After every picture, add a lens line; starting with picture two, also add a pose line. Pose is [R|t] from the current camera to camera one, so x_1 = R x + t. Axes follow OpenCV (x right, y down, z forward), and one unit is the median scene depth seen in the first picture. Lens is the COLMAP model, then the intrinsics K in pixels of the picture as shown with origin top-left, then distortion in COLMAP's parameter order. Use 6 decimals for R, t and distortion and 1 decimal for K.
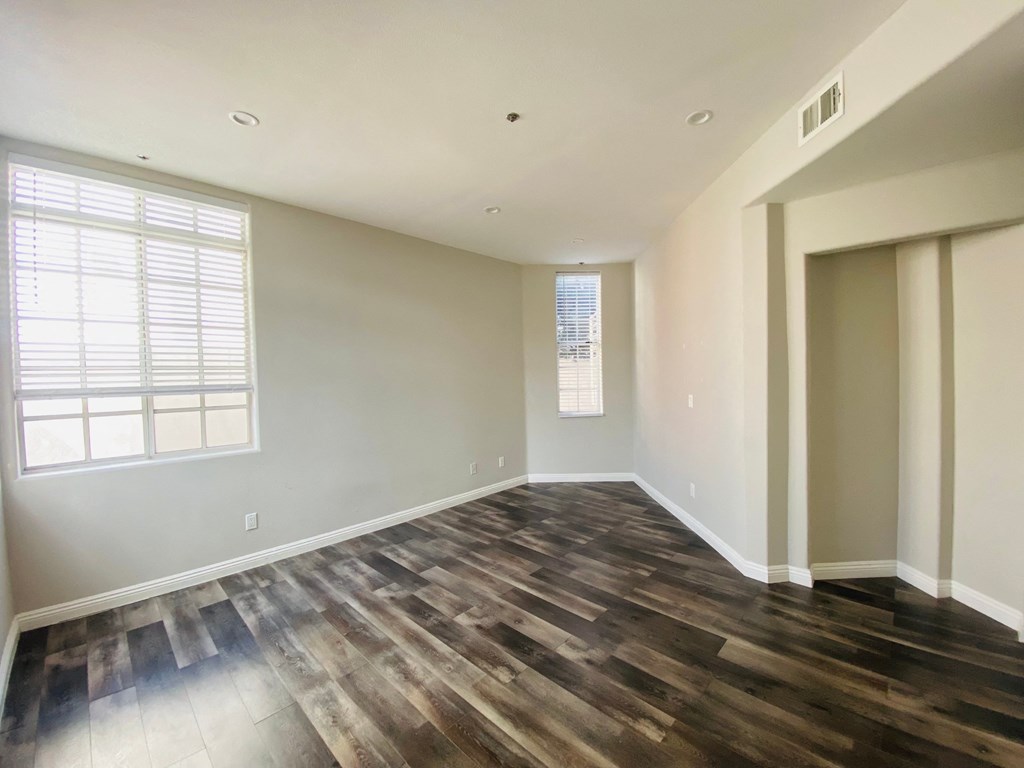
lens RADIAL K [[416.1, 0, 514.3], [0, 416.1, 387.3], [0, 0, 1]] dist [0.038442, -0.026354]
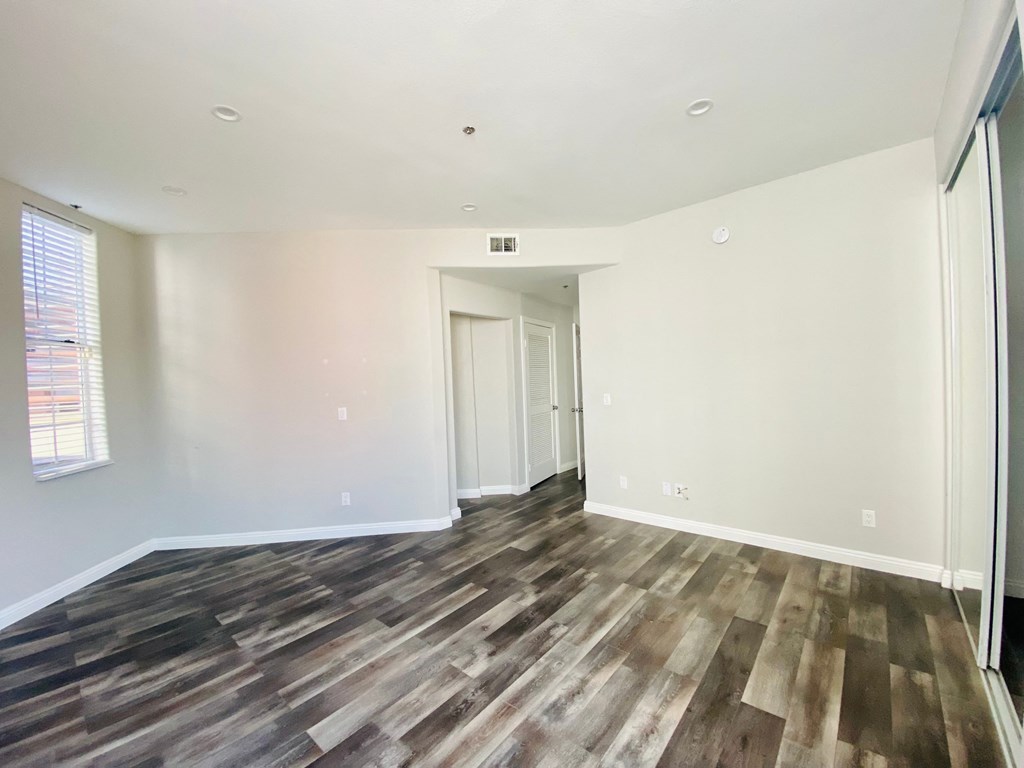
lens RADIAL K [[416.1, 0, 514.3], [0, 416.1, 387.3], [0, 0, 1]] dist [0.038442, -0.026354]
pose [[-0.071219, 0.006033, 0.997442, -0.879850], [0.070822, 0.997488, -0.000976, -0.003012], [-0.994943, 0.070571, -0.071467, 0.856826]]
